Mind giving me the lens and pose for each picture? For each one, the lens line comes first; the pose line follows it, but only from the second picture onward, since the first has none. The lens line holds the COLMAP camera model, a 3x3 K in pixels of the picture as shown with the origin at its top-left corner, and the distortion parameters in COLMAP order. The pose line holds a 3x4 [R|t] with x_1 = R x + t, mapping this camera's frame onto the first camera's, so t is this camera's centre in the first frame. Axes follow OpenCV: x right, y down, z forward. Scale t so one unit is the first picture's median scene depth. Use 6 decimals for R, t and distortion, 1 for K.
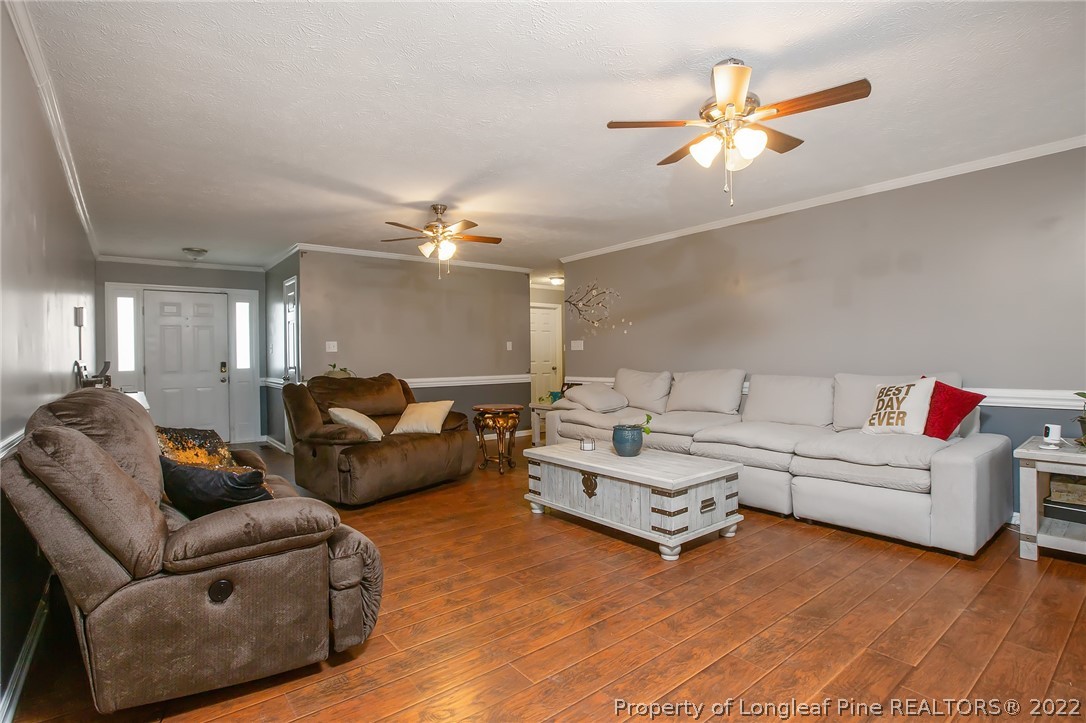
lens RADIAL K [[538.2, 0, 537.5], [0, 538.2, 361.5], [0, 0, 1]] dist [-0.053067, 0.027022]
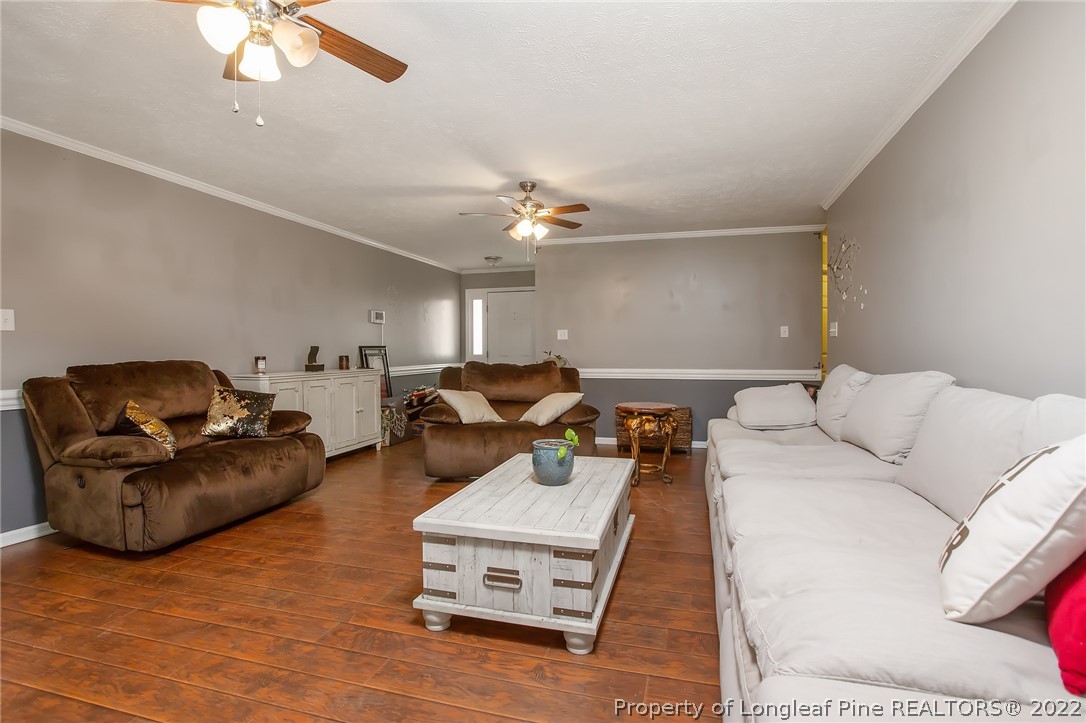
lens RADIAL K [[538.2, 0, 537.5], [0, 538.2, 361.5], [0, 0, 1]] dist [-0.053067, 0.027022]
pose [[0.572269, 0.031139, -0.819475, 0.744209], [-0.014941, 0.999509, 0.027547, -0.005948], [0.819930, -0.003521, 0.572453, 0.583874]]
